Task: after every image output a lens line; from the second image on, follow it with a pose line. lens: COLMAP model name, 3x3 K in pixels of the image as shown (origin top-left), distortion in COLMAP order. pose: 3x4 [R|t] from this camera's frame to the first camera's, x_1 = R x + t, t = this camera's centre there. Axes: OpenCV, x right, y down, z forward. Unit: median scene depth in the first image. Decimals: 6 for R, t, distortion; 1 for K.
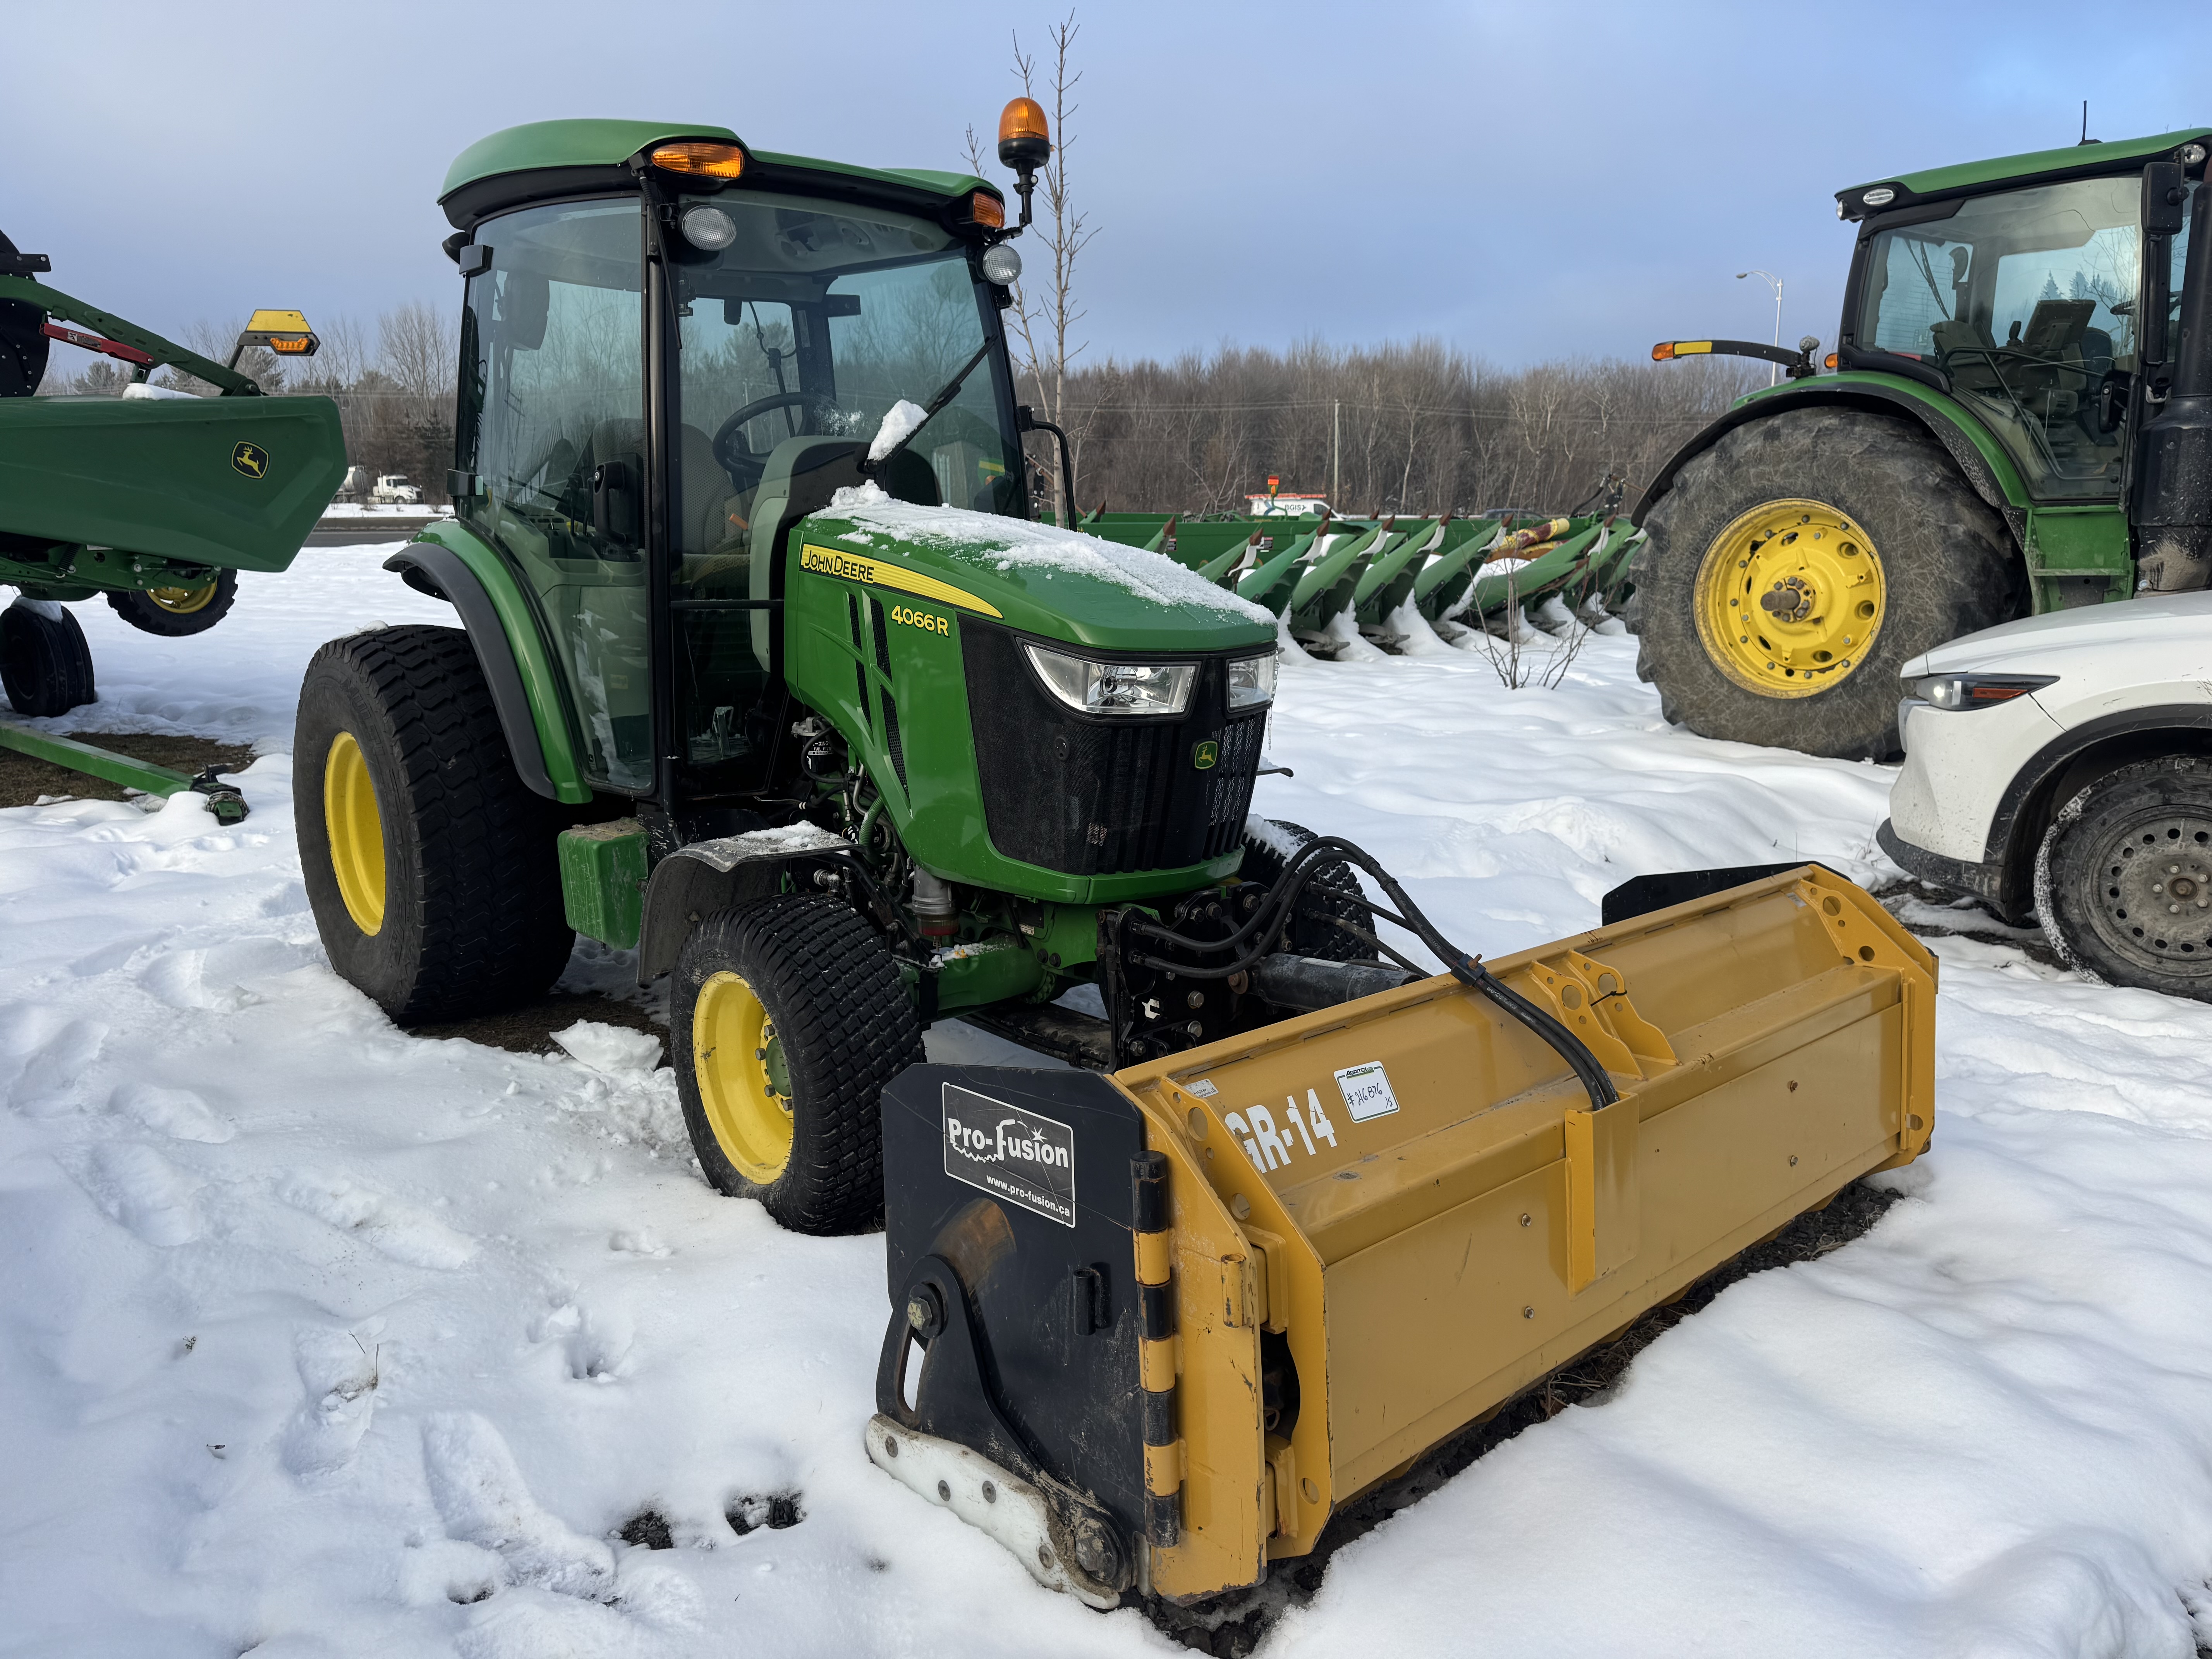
lens RADIAL K [[1647.0, 0, 1106.0], [0, 1647.0, 829.5], [0, 0, 1]] dist [0.114289, -0.125529]
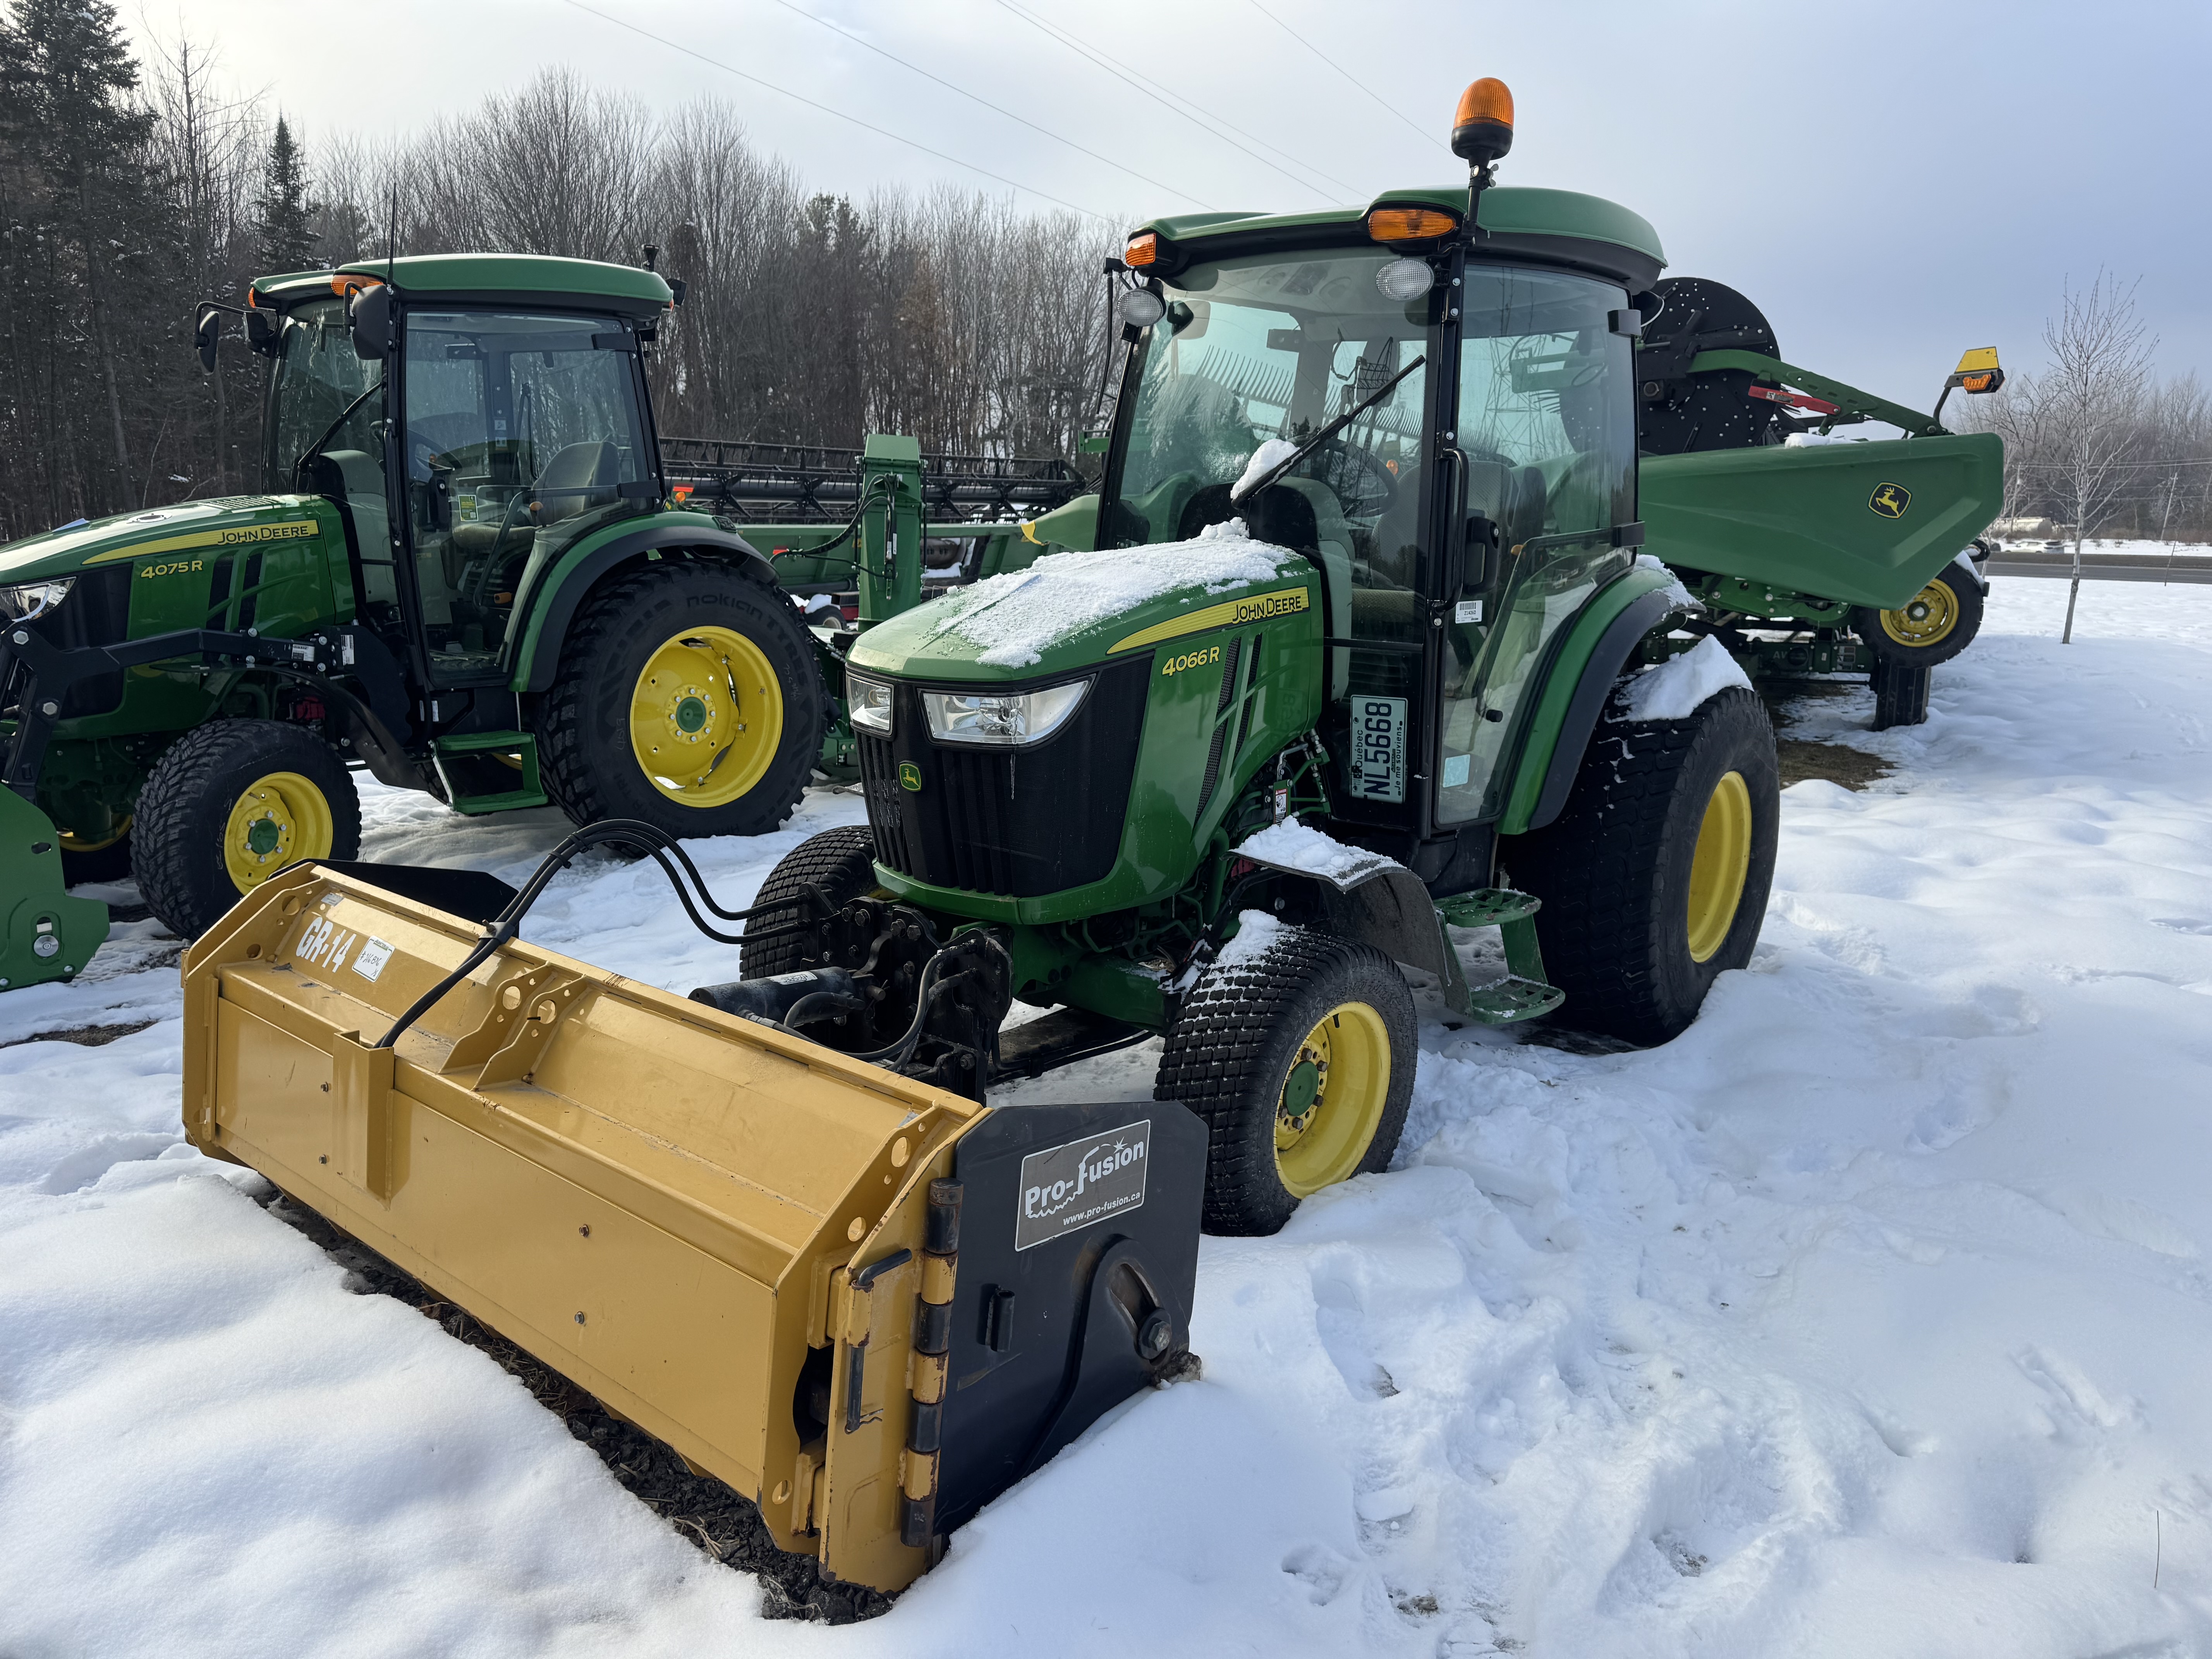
lens RADIAL K [[1647.0, 0, 1106.0], [0, 1647.0, 829.5], [0, 0, 1]] dist [0.114289, -0.125529]
pose [[0.083438, 0.188908, -0.978444, 0.516286], [-0.212588, 0.962639, 0.167727, -0.101182], [0.973573, 0.194011, 0.120481, 0.472638]]
